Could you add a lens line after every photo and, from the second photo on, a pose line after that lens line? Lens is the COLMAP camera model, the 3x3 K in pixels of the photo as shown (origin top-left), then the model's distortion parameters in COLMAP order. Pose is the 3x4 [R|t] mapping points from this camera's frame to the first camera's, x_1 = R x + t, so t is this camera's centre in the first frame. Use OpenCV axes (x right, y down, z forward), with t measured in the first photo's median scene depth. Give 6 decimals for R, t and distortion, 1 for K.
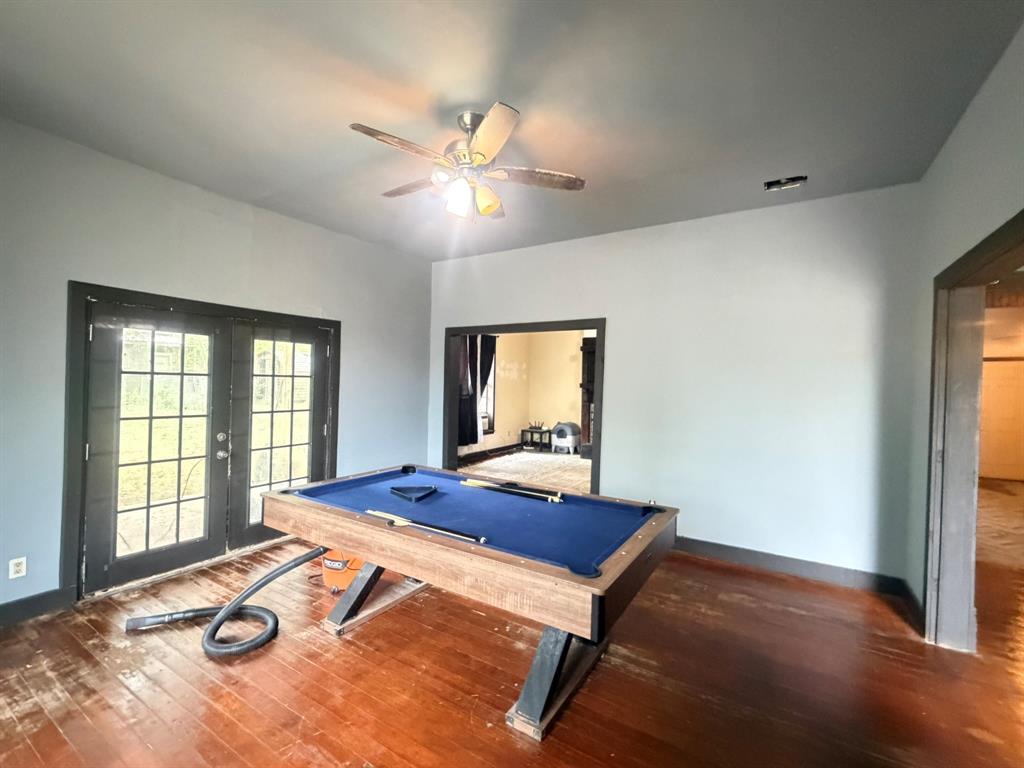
lens RADIAL K [[440.6, 0, 515.6], [0, 440.6, 383.3], [0, 0, 1]] dist [-0.002224, -0.000059]
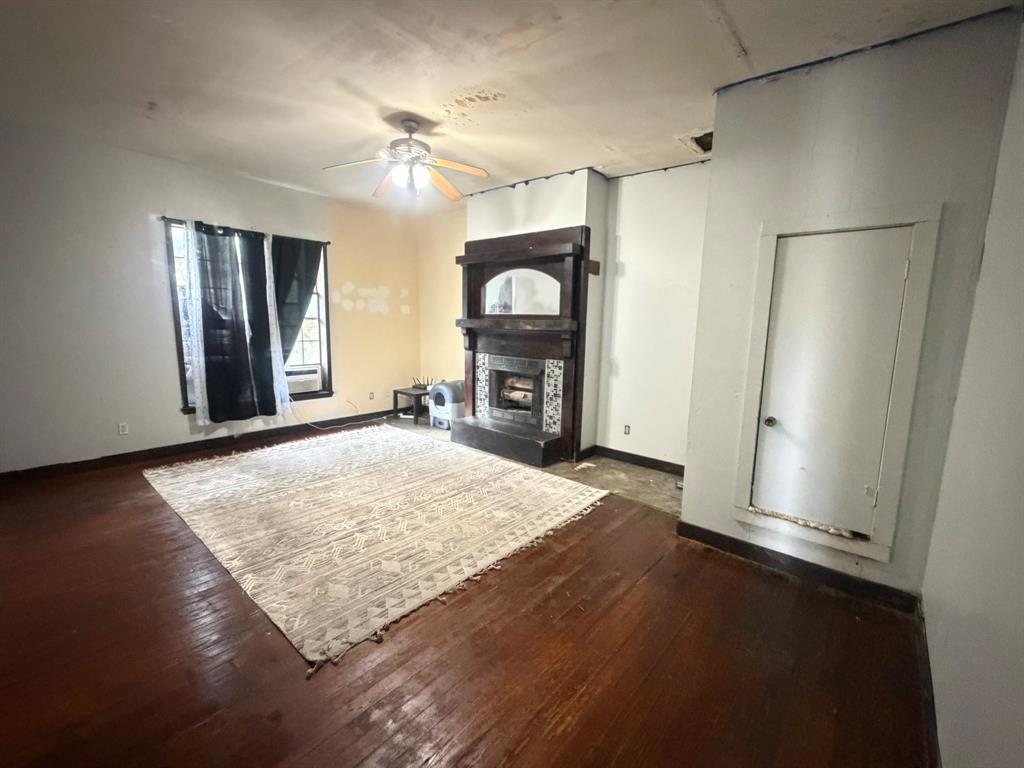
lens RADIAL K [[440.6, 0, 515.4], [0, 440.6, 384.0], [0, 0, 1]] dist [-0.002224, -0.000059]
pose [[0.988950, 0.024542, -0.146202, 0.306503], [-0.003856, 0.990127, 0.140122, 0.002784], [0.148197, -0.138010, 0.979281, 0.395981]]
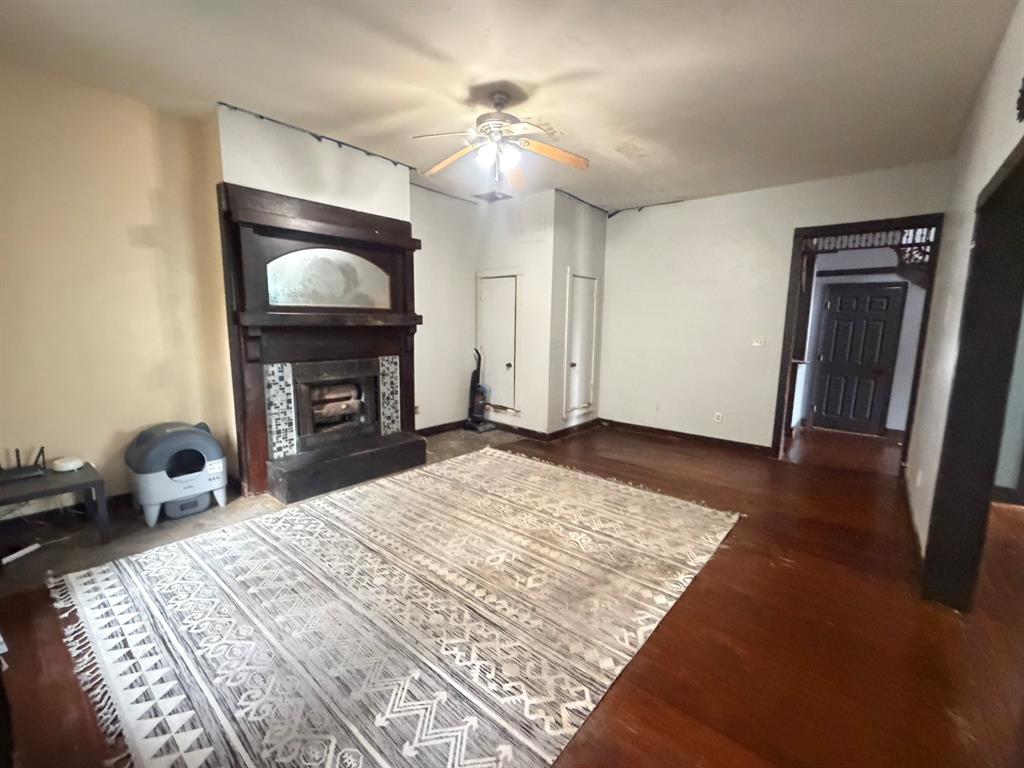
lens RADIAL K [[440.6, 0, 510.0], [0, 440.6, 383.3], [0, 0, 1]] dist [-0.002224, -0.000059]
pose [[0.144252, -0.162923, 0.976037, -0.182081], [-0.014341, 0.985905, 0.166690, -0.006601], [-0.989437, -0.038043, 0.139882, 0.707771]]
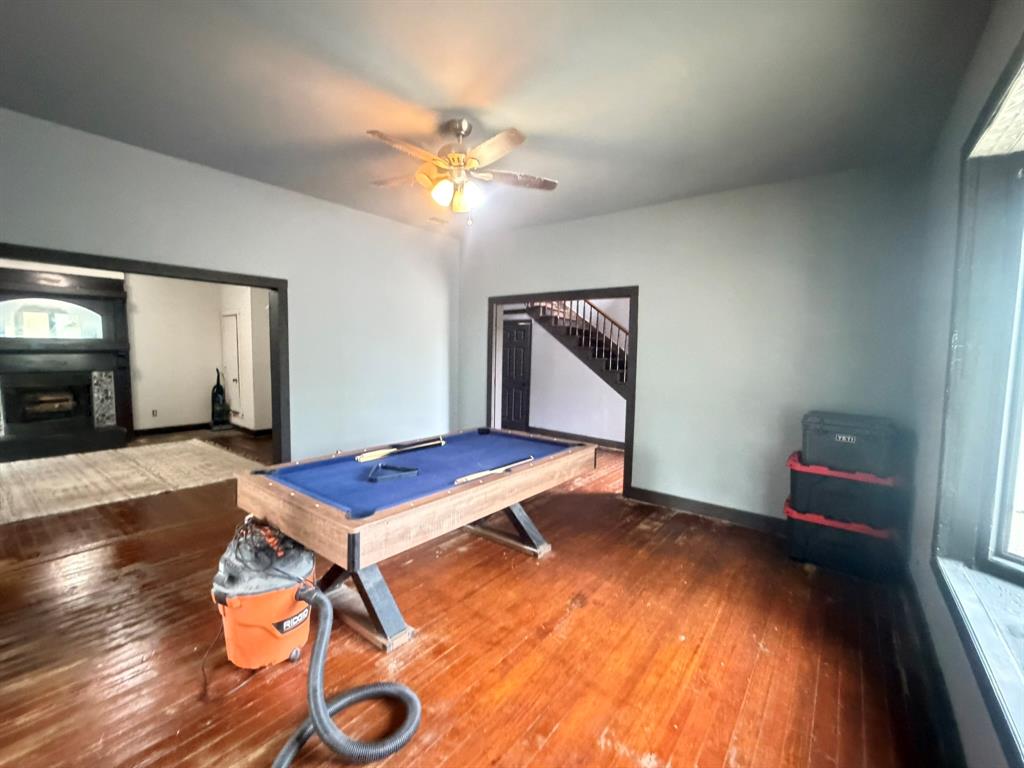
lens RADIAL K [[440.6, 0, 516.1], [0, 440.6, 382.6], [0, 0, 1]] dist [-0.002224, -0.000059]
pose [[0.098545, -0.095613, 0.990529, -0.344215], [-0.014604, 0.995127, 0.097510, -0.013097], [-0.995025, -0.024075, 0.096668, 0.196156]]
